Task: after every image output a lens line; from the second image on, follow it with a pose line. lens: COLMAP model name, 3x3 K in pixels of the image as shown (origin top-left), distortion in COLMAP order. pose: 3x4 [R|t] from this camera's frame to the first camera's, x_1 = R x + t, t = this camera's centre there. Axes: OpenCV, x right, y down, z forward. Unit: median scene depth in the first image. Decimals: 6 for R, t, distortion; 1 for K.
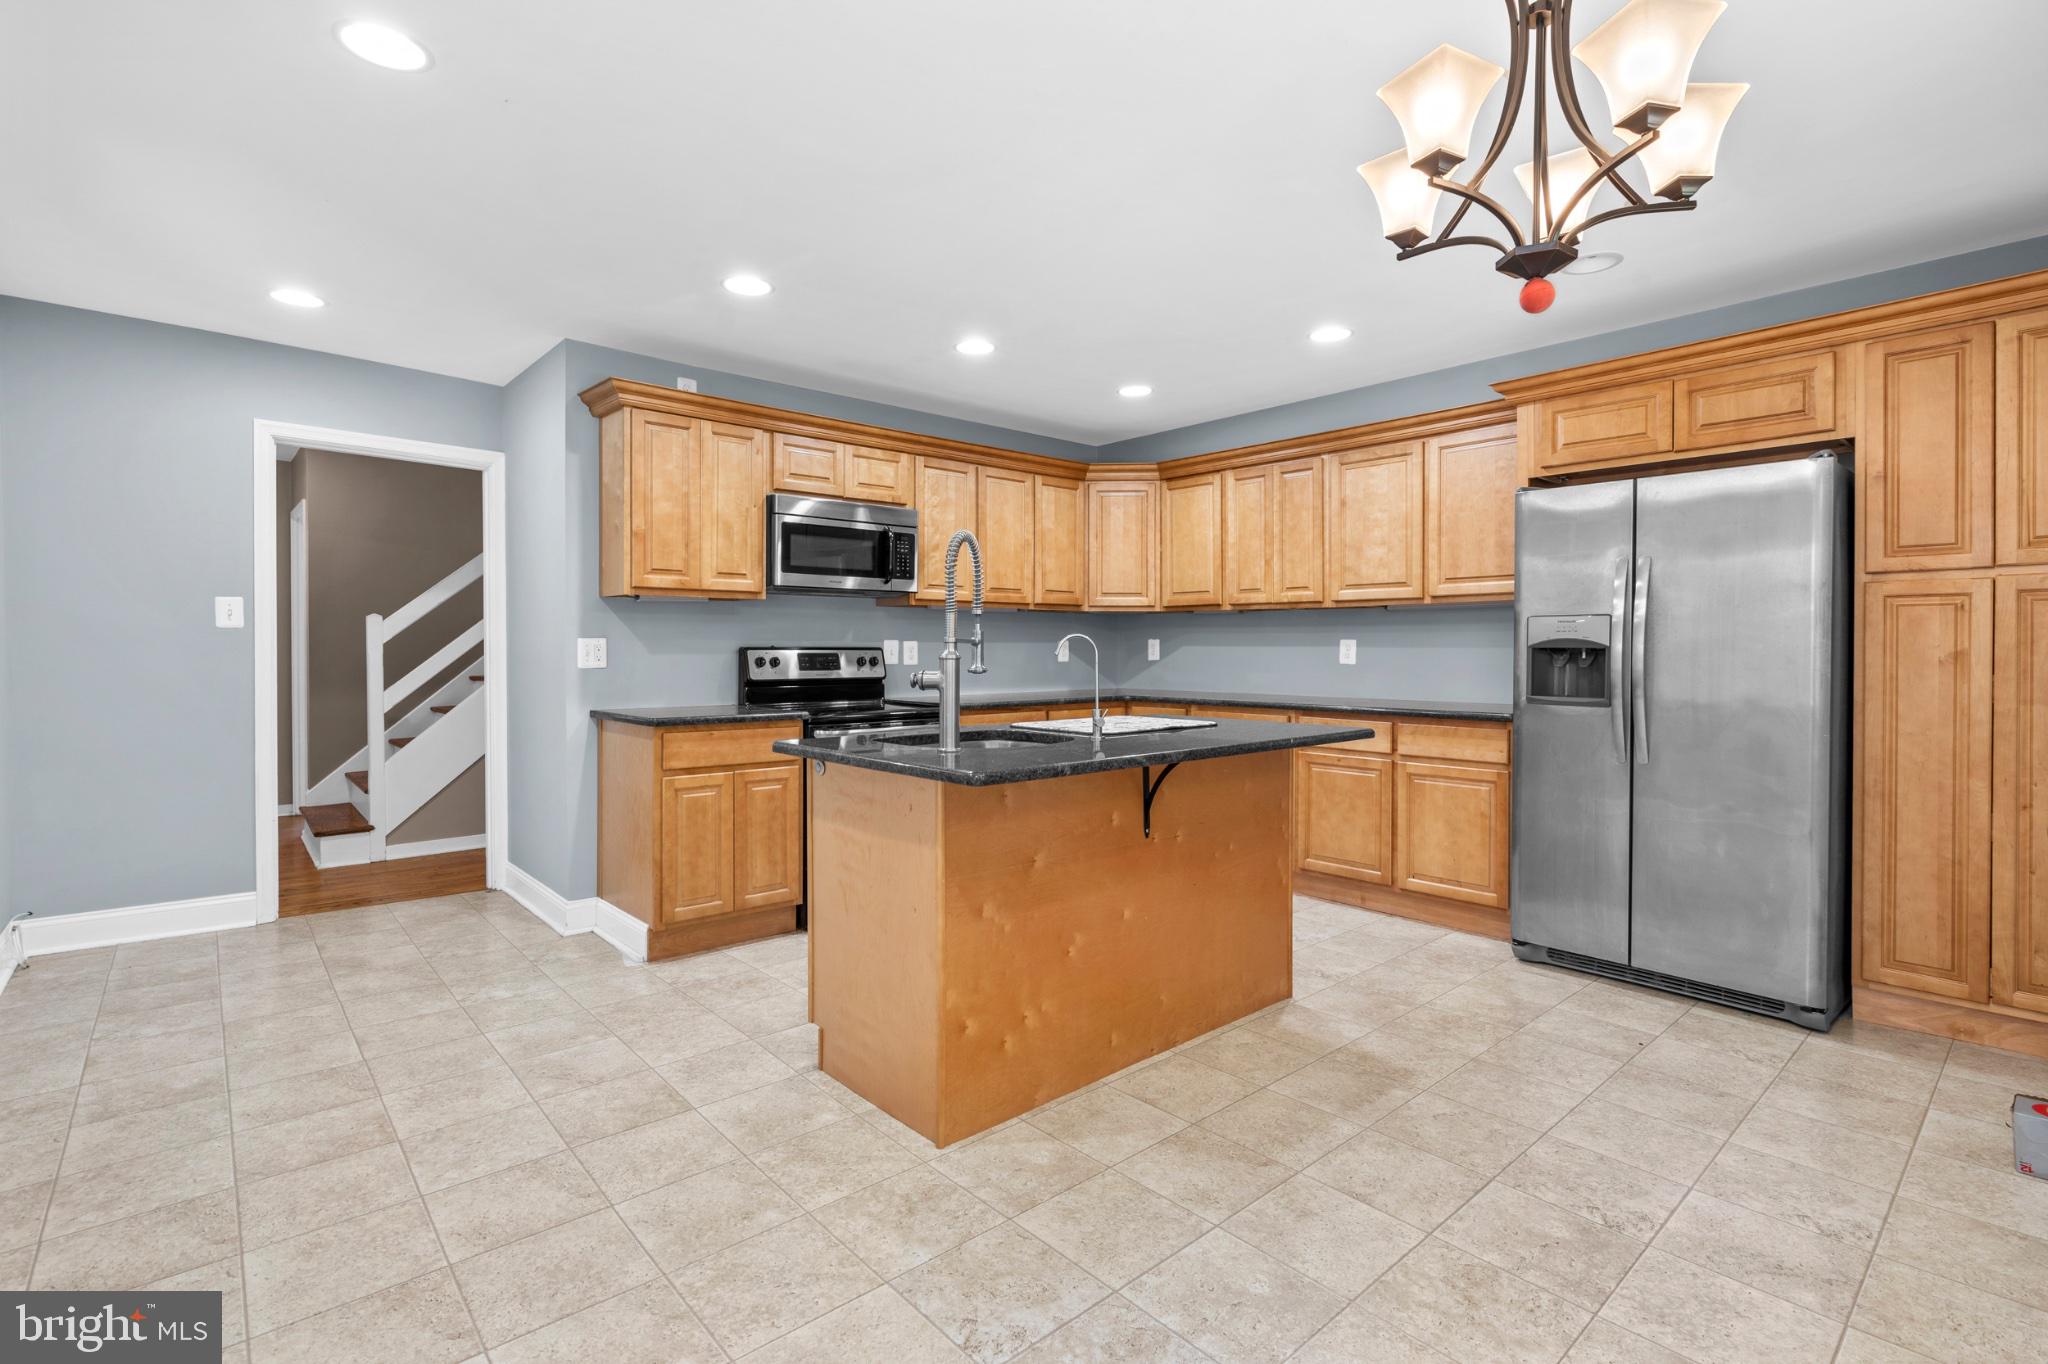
lens RADIAL K [[954.4, 0, 1033.0], [0, 954.4, 663.8], [0, 0, 1]] dist [-0.005599, 0.001951]
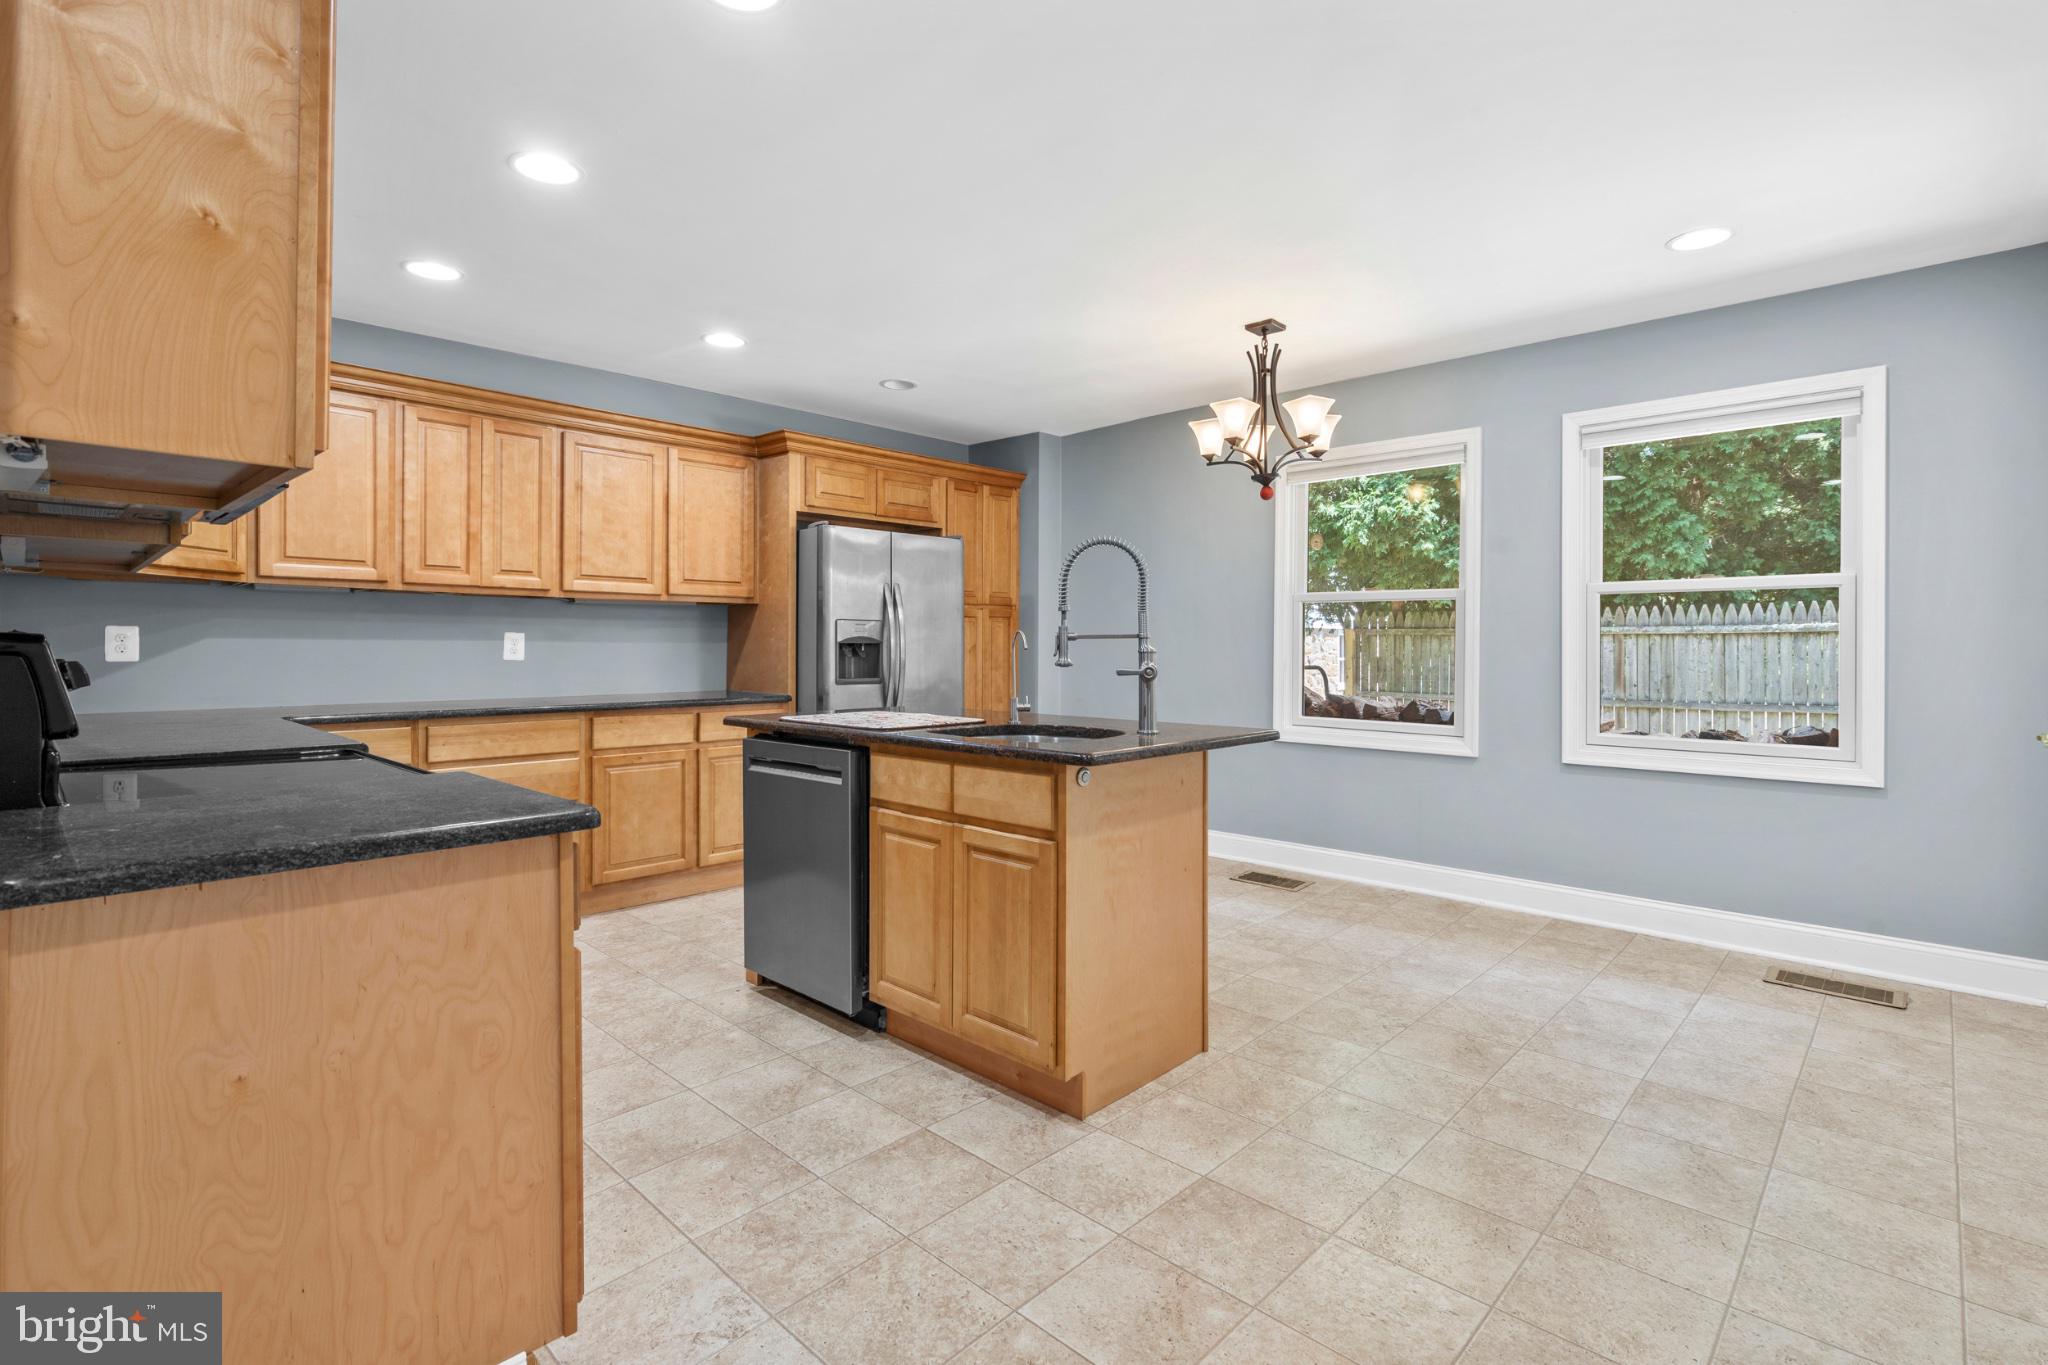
lens RADIAL K [[954.4, 0, 1012.7], [0, 954.4, 646.6], [0, 0, 1]] dist [-0.005599, 0.001951]
pose [[-0.075810, -0.002508, 0.997119, -0.650094], [0.014148, 0.999893, 0.003590, -0.010117], [-0.997022, 0.014380, -0.075767, 0.666081]]
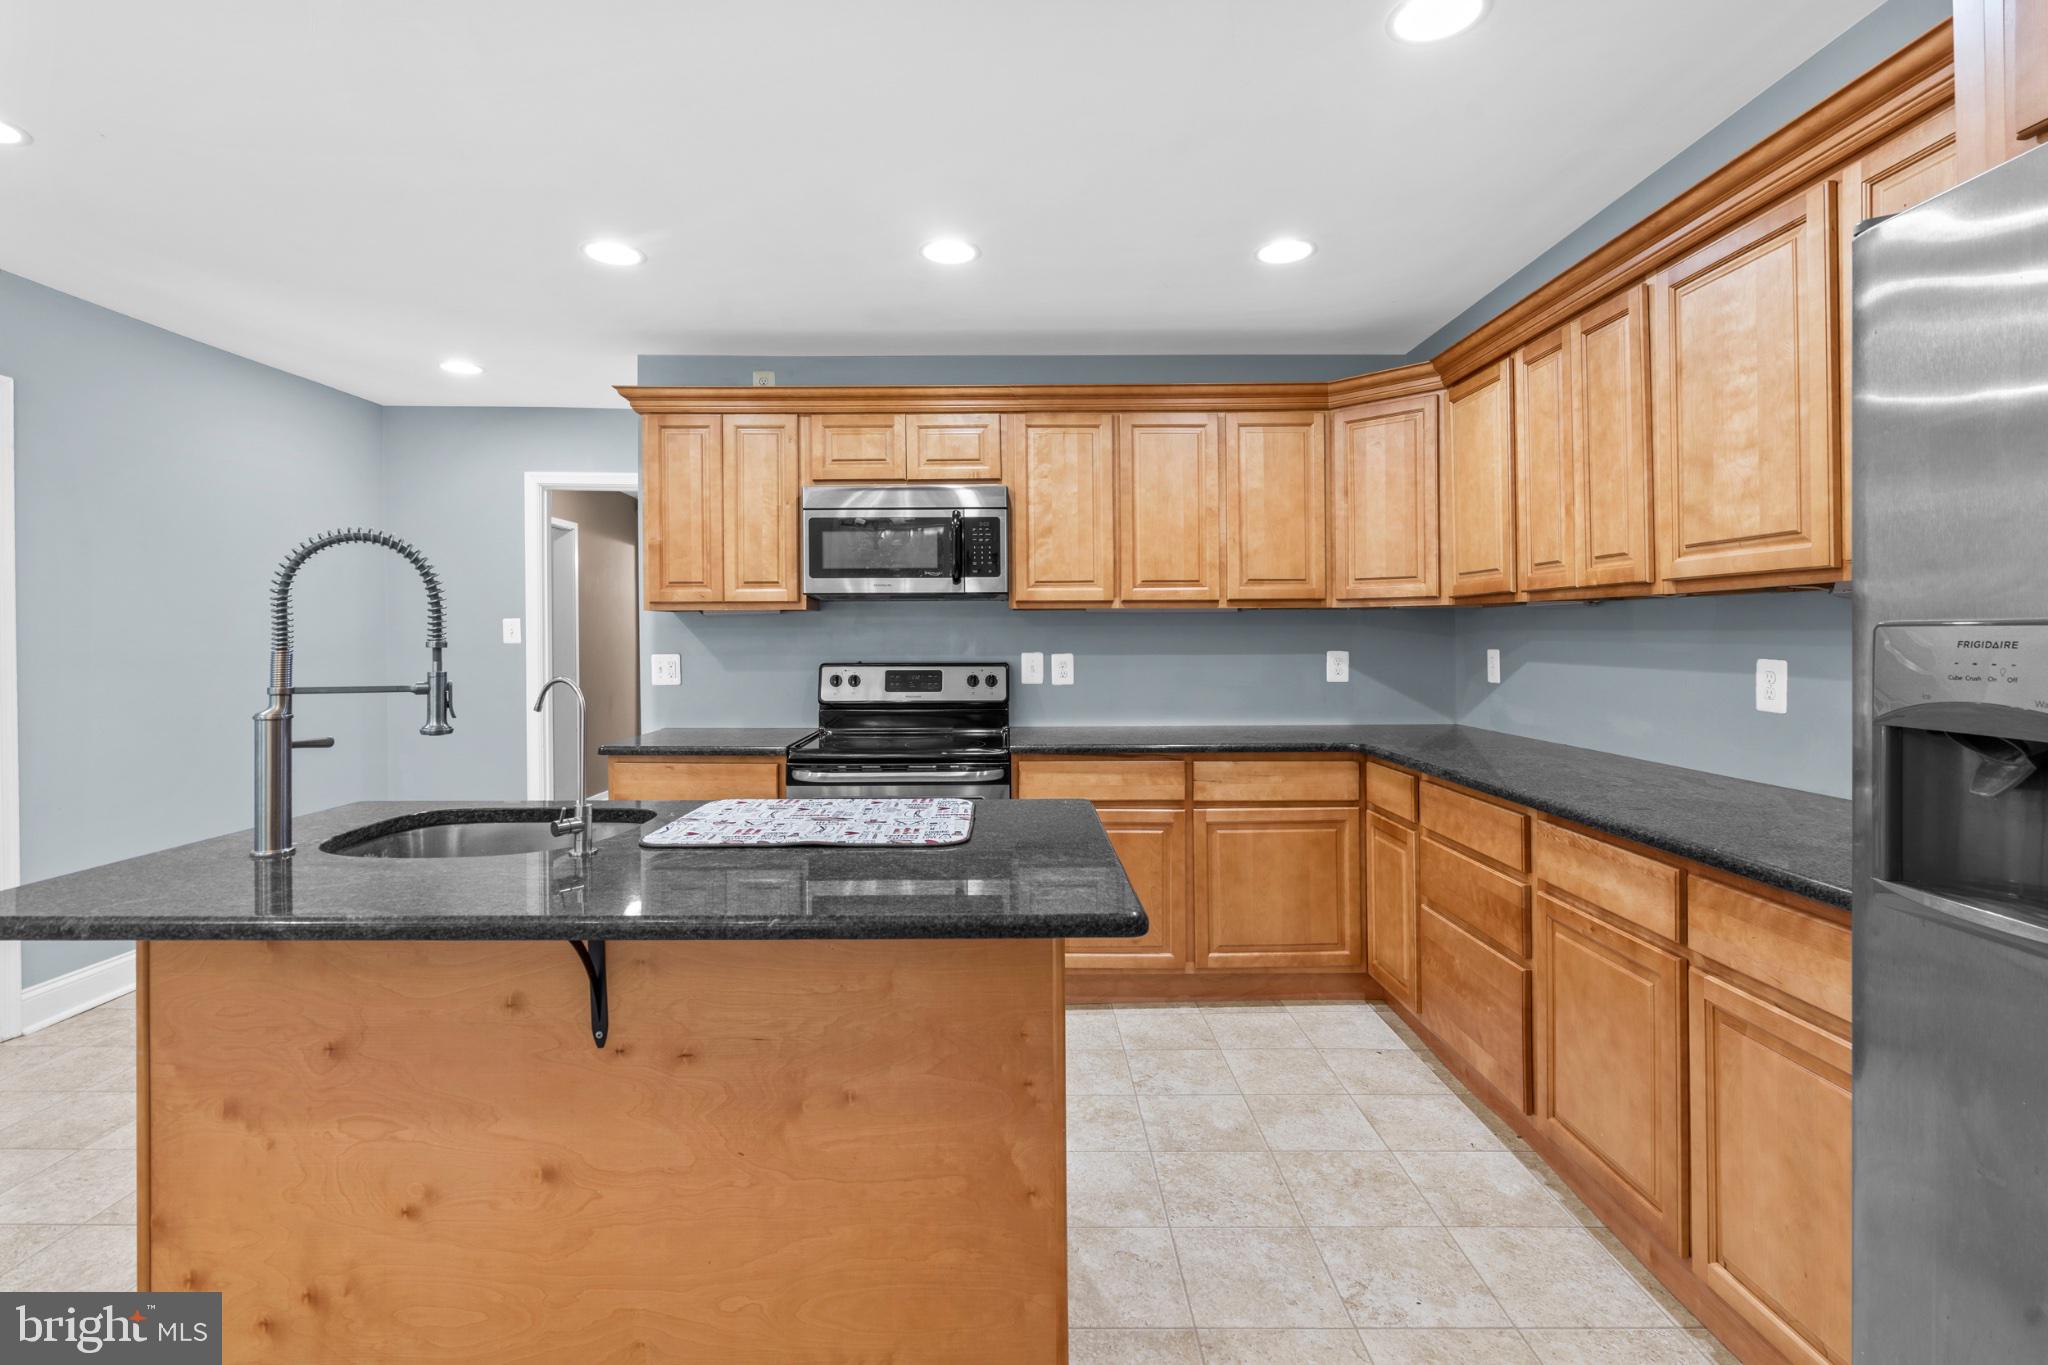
lens RADIAL K [[954.4, 0, 1002.1], [0, 954.4, 638.9], [0, 0, 1]] dist [-0.005599, 0.001951]
pose [[0.740562, -0.002009, -0.671985, 0.401405], [-0.007228, 0.999914, -0.010955, -0.030666], [0.671949, 0.012970, 0.740484, 0.448077]]
